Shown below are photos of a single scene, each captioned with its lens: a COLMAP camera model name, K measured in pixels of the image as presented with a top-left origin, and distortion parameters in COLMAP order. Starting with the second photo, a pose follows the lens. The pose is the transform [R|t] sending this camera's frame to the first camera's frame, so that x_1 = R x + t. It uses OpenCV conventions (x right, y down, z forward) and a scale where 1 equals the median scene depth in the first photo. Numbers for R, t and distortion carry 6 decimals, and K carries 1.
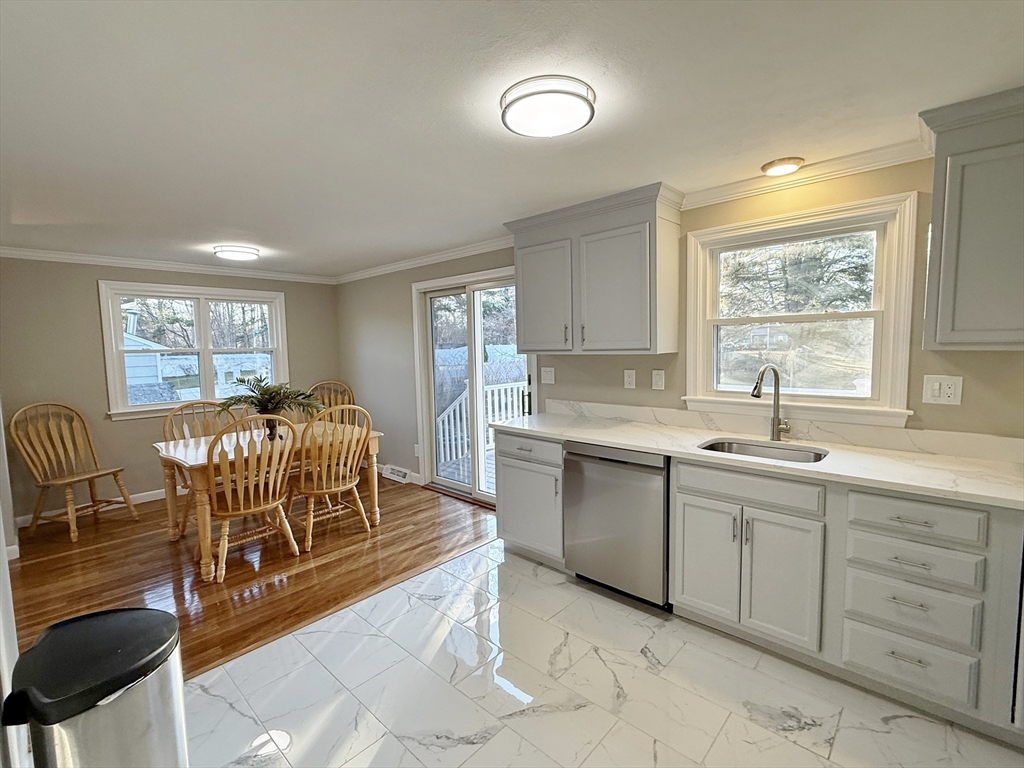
lens RADIAL K [[469.1, 0, 511.5], [0, 469.1, 383.0], [0, 0, 1]] dist [-0.001114, 0.000332]
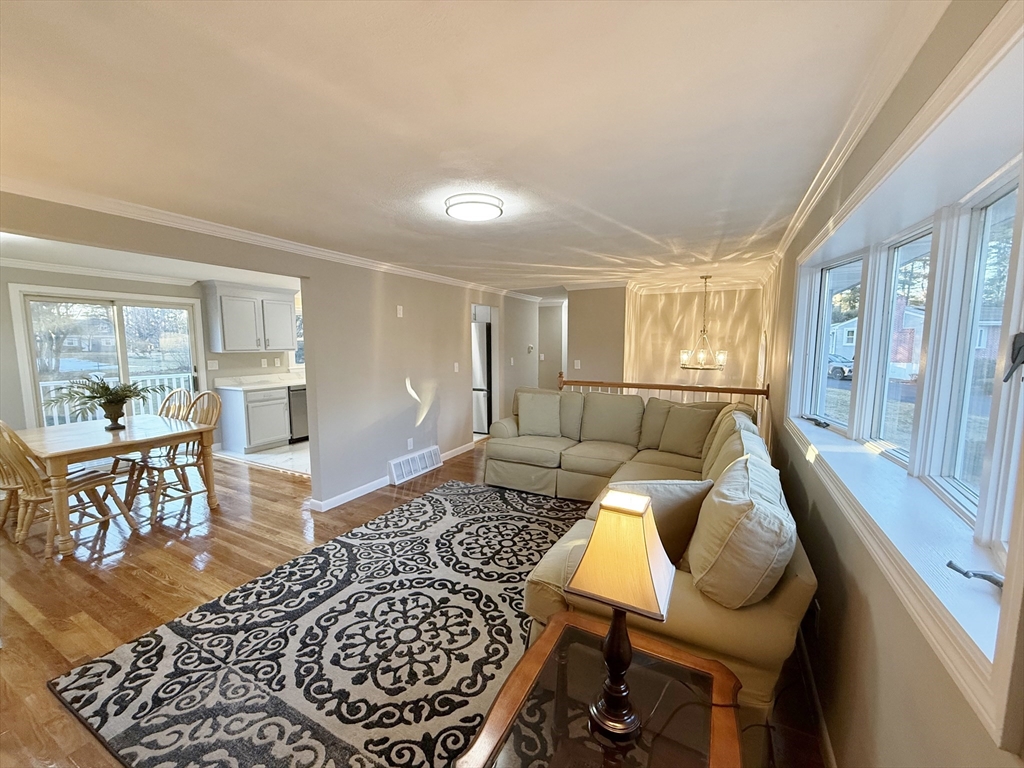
lens RADIAL K [[406.6, 0, 510.8], [0, 406.6, 384.7], [0, 0, 1]] dist [-0.000801, 0.000550]
pose [[-0.264804, -0.079443, 0.961024, -1.851022], [0.085463, 0.990746, 0.105448, -0.008507], [-0.960508, 0.110055, -0.255564, 0.354245]]
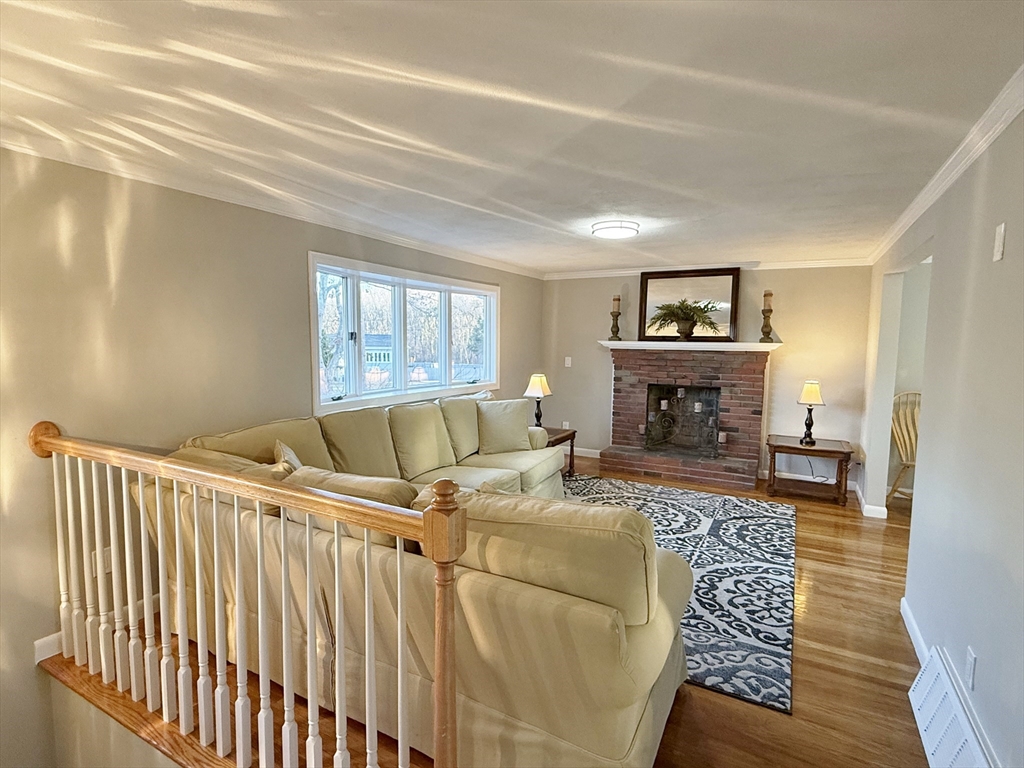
lens RADIAL K [[517.6, 0, 513.9], [0, 517.6, 386.6], [0, 0, 1]] dist [-0.004341, 0.002995]
pose [[0.247081, 0.112600, -0.962430, -0.057535], [-0.097143, 0.991100, 0.091015, 0.012197], [0.964113, 0.071005, 0.255821, -0.278089]]
